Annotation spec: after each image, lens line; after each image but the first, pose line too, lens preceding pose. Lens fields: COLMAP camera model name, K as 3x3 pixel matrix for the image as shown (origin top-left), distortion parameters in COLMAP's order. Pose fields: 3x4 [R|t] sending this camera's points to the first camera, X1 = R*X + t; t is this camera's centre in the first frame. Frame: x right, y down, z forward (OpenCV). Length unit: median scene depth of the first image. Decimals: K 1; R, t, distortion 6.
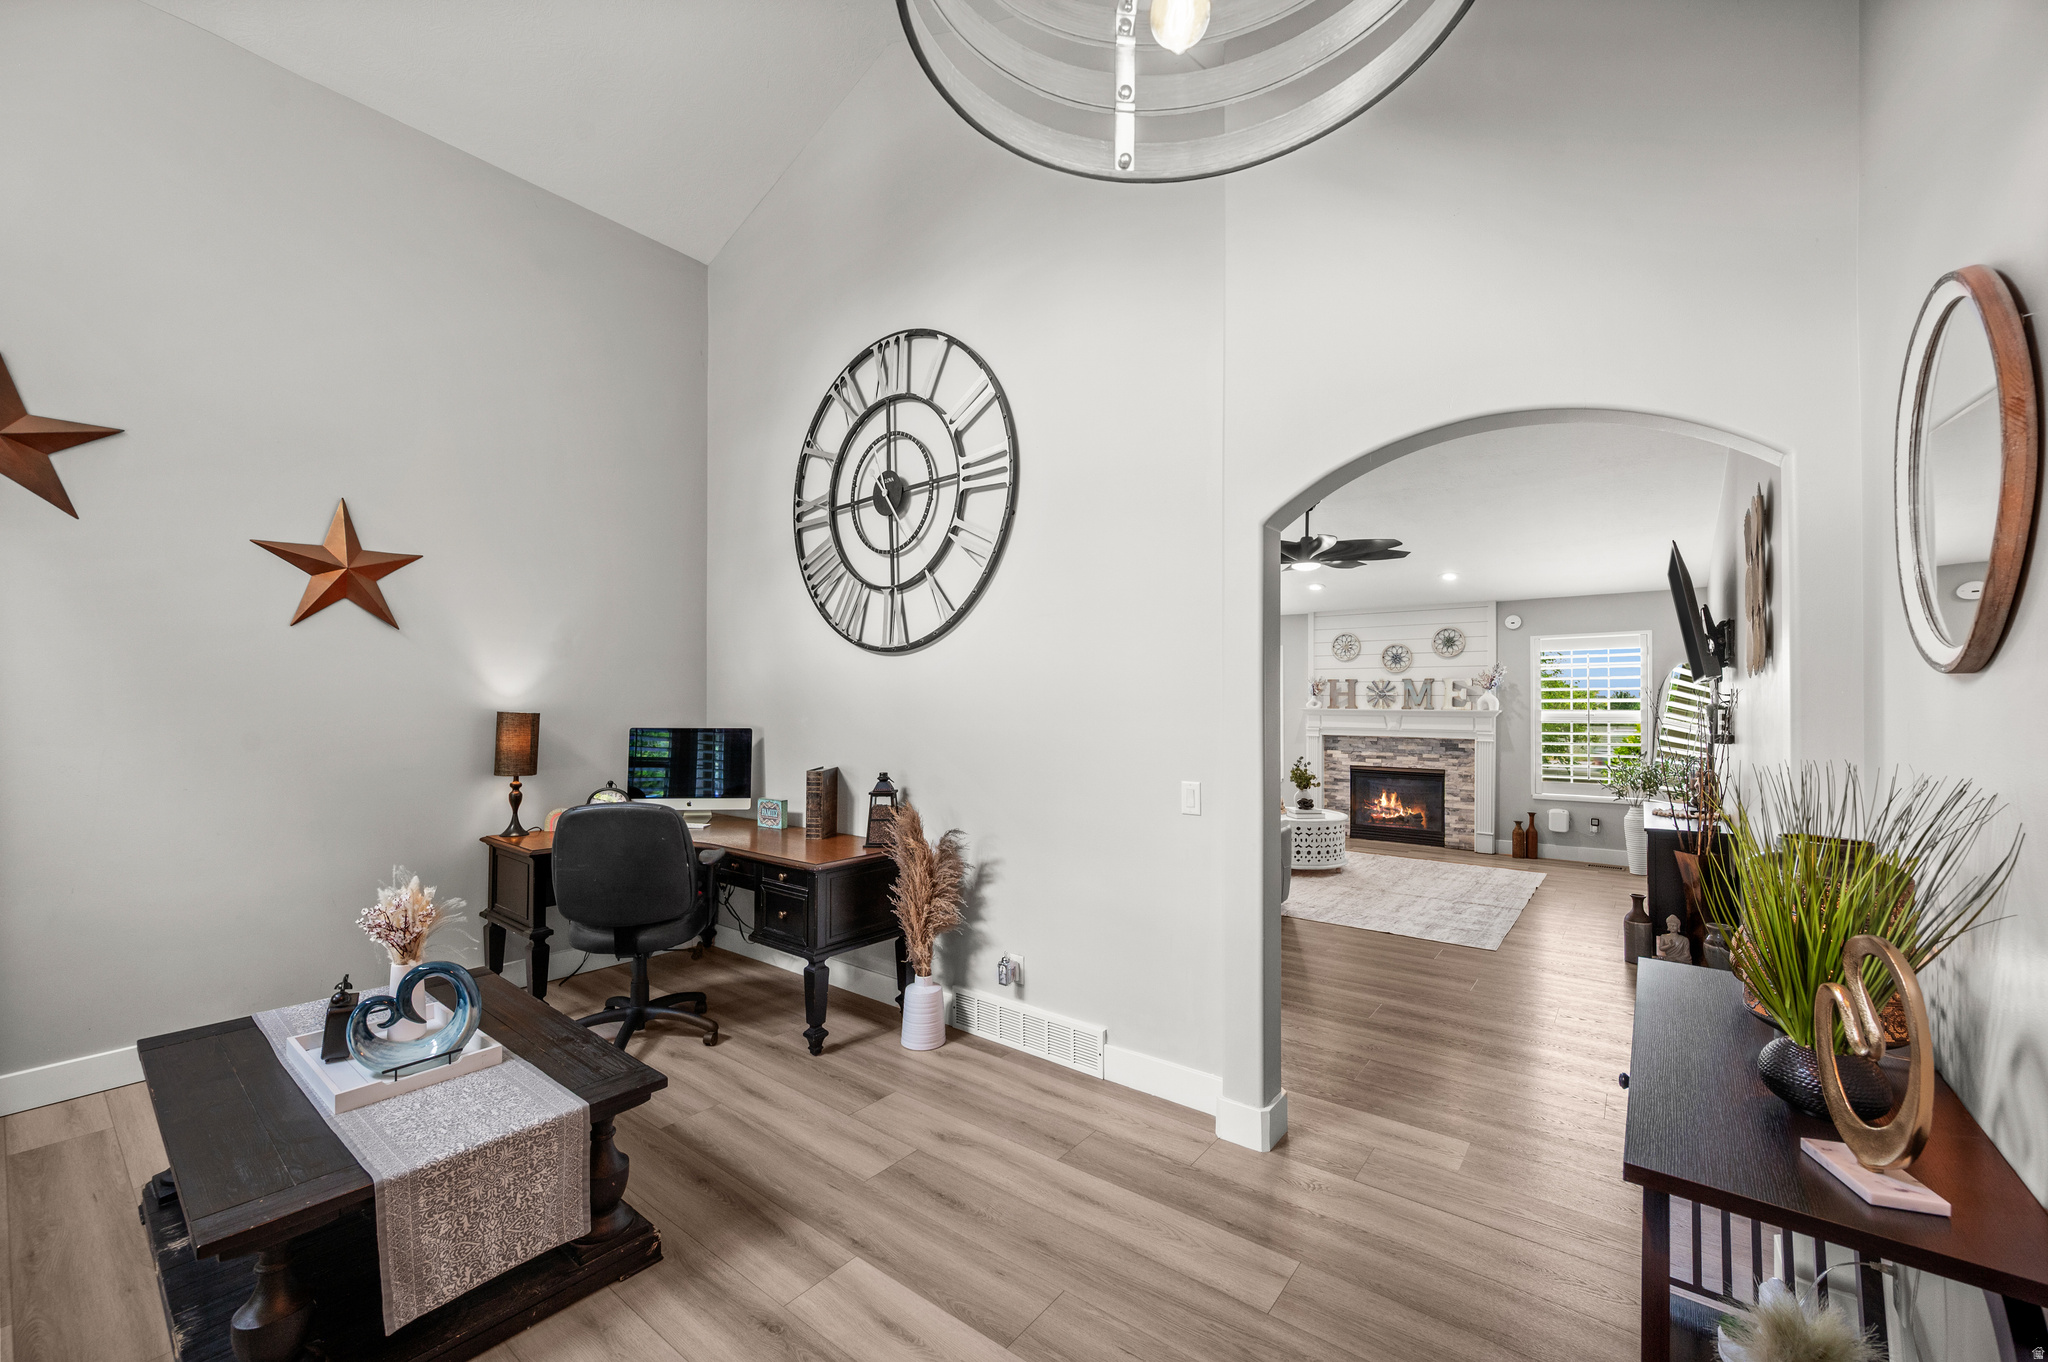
lens RADIAL K [[817.7, 0, 1016.8], [0, 817.7, 692.5], [0, 0, 1]] dist [-0.001499, 0.000930]
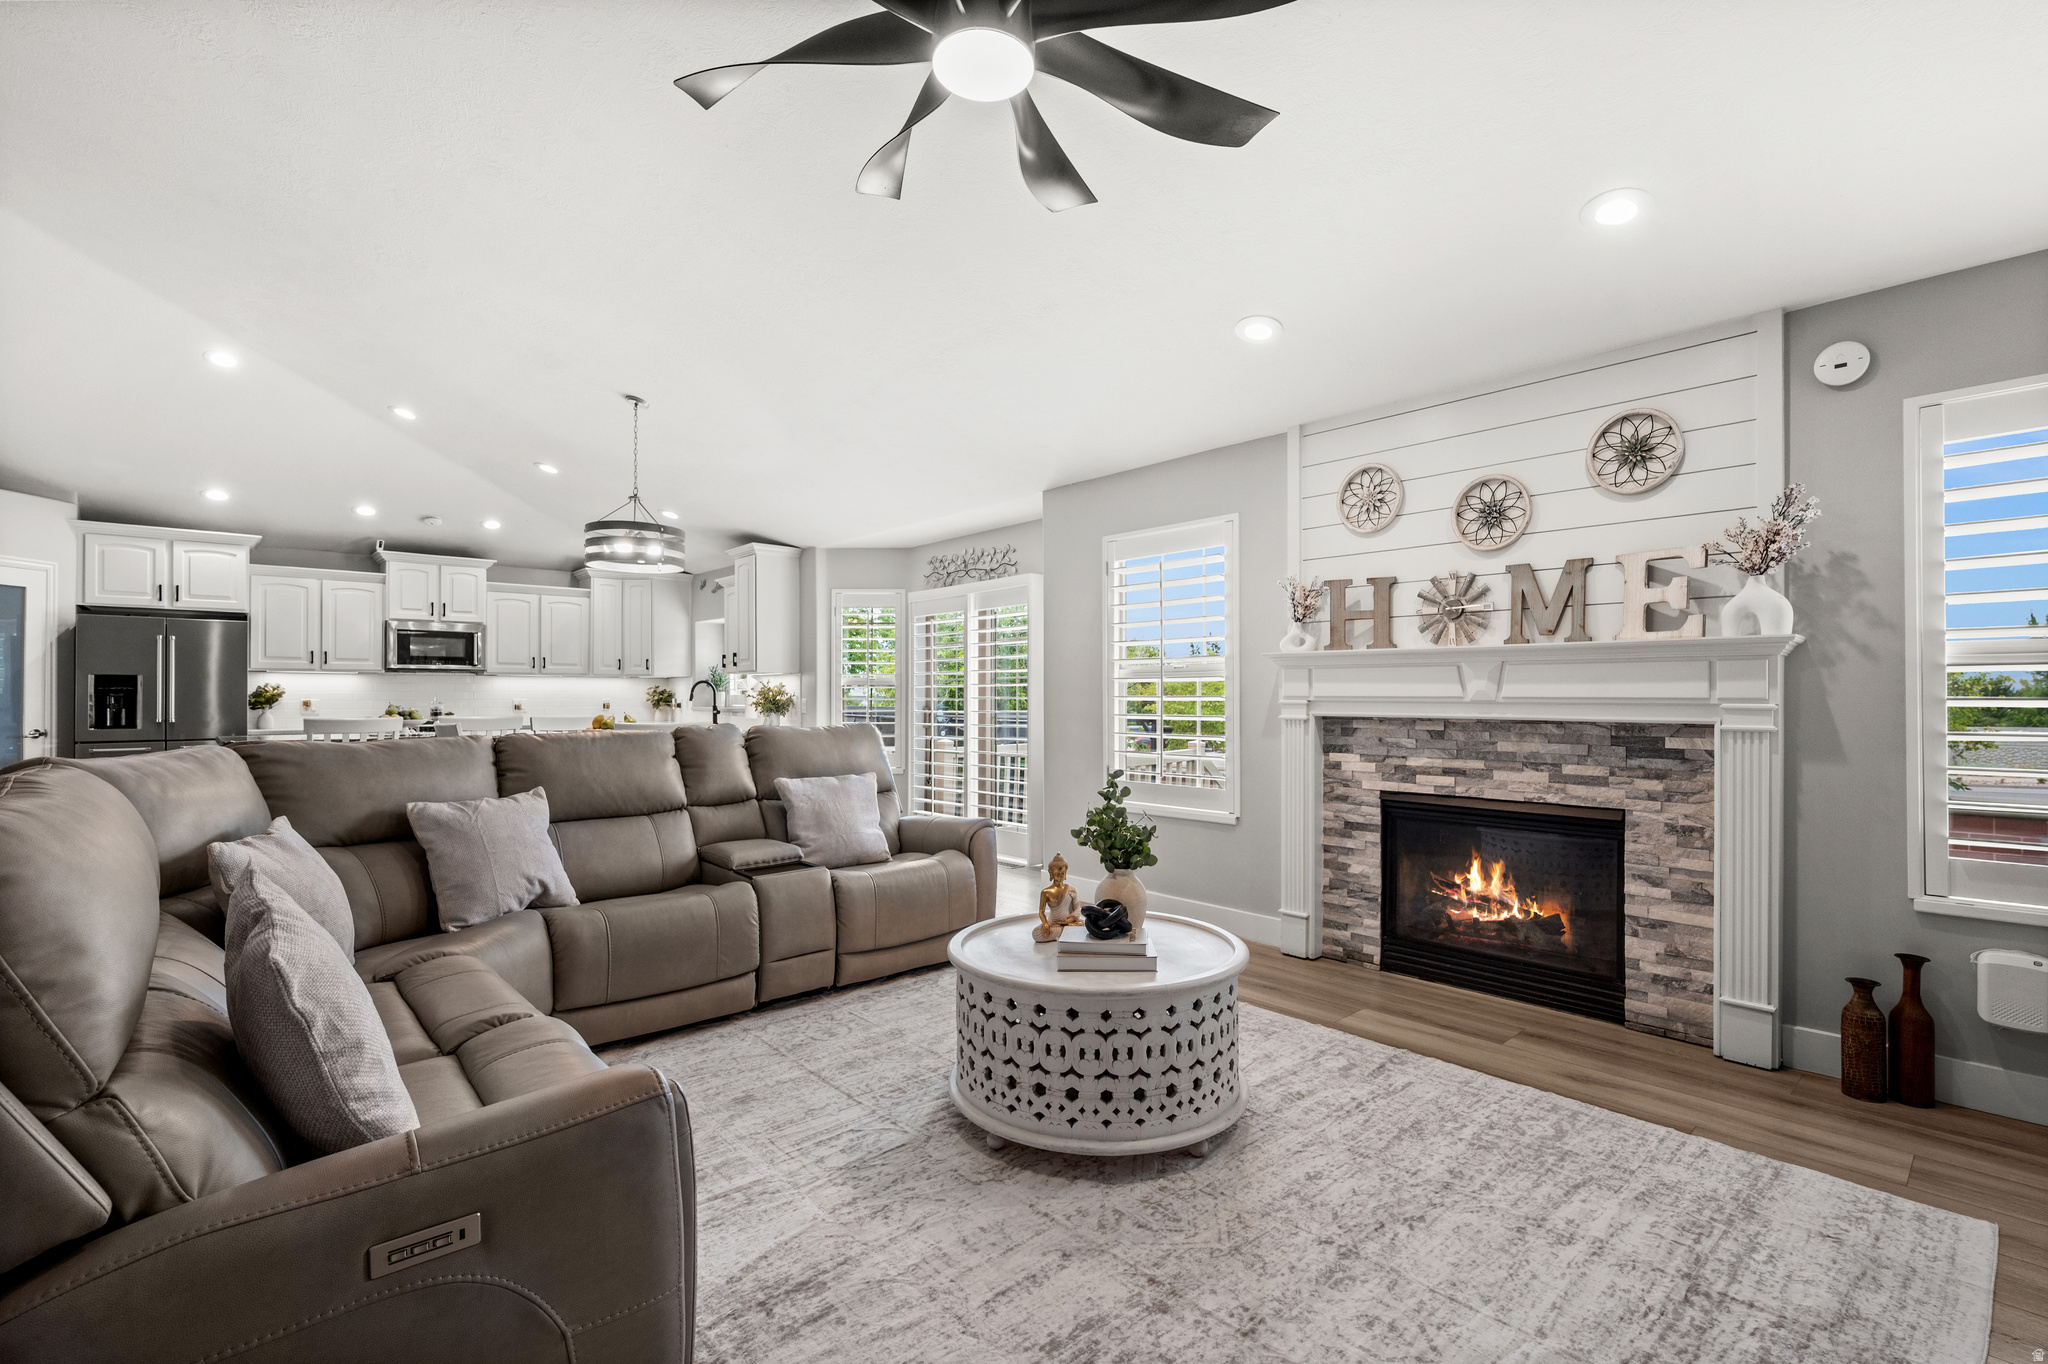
lens RADIAL K [[924.3, 0, 1017.1], [0, 924.3, 687.6], [0, 0, 1]] dist [-0.000688, -0.000060]
pose [[0.985680, -0.002993, -0.168599, 0.333744], [0.003156, 0.999995, 0.000696, 0.040369], [0.168596, -0.001218, 0.985684, 0.562834]]
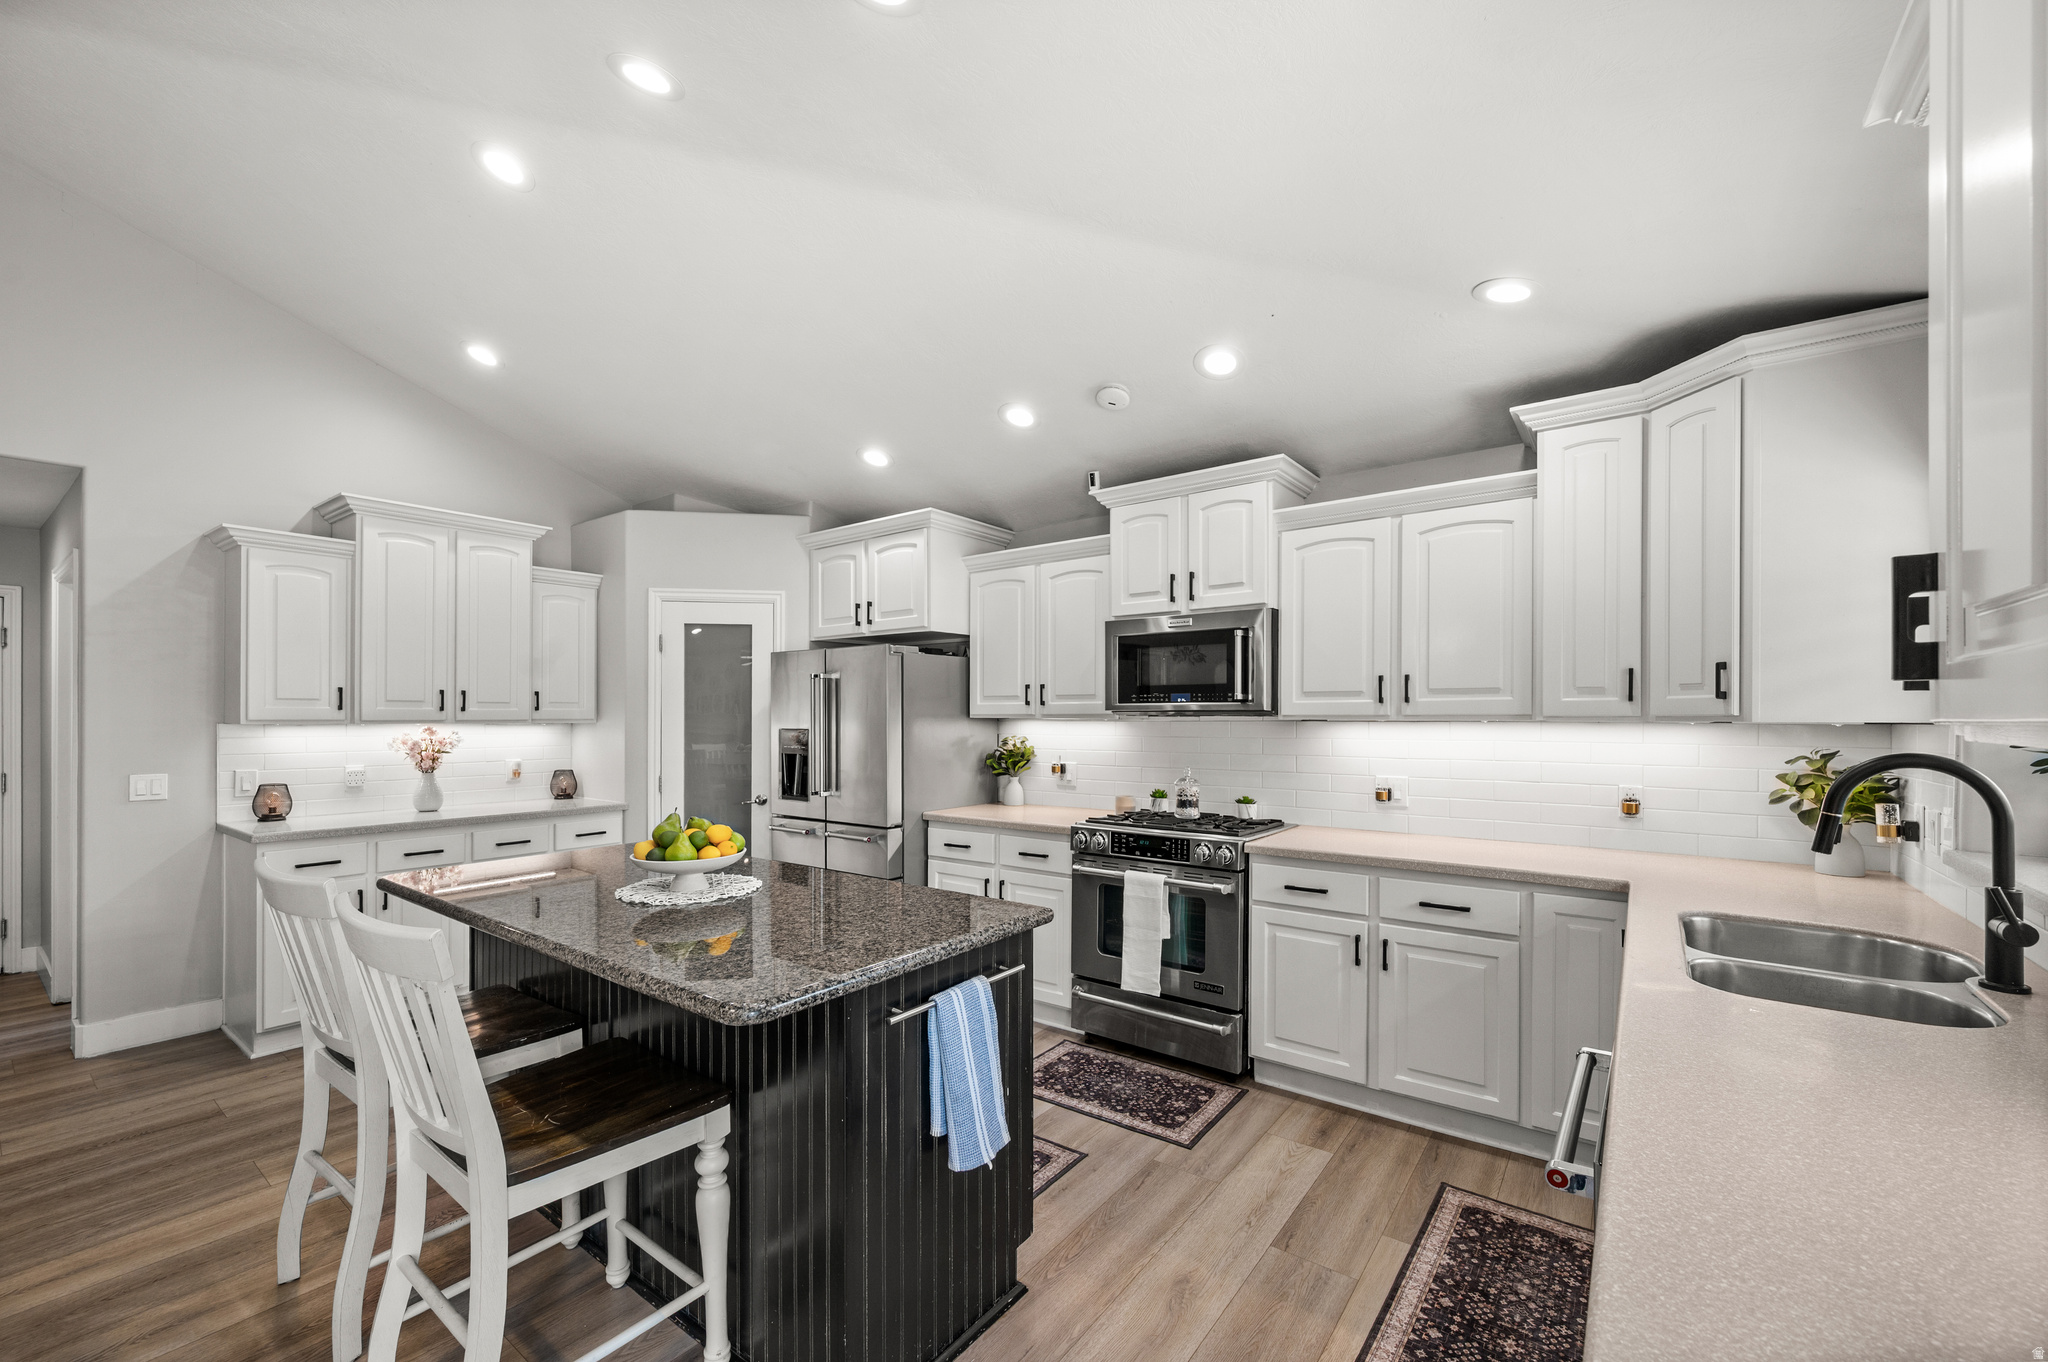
lens RADIAL K [[817.7, 0, 1019.0], [0, 817.7, 720.2], [0, 0, 1]] dist [-0.001499, 0.000930]
pose [[0.039688, 0.003813, -0.999205, -0.029472], [0.011974, 0.999919, 0.004291, 0.021045], [0.999140, -0.012135, 0.039640, 1.341992]]
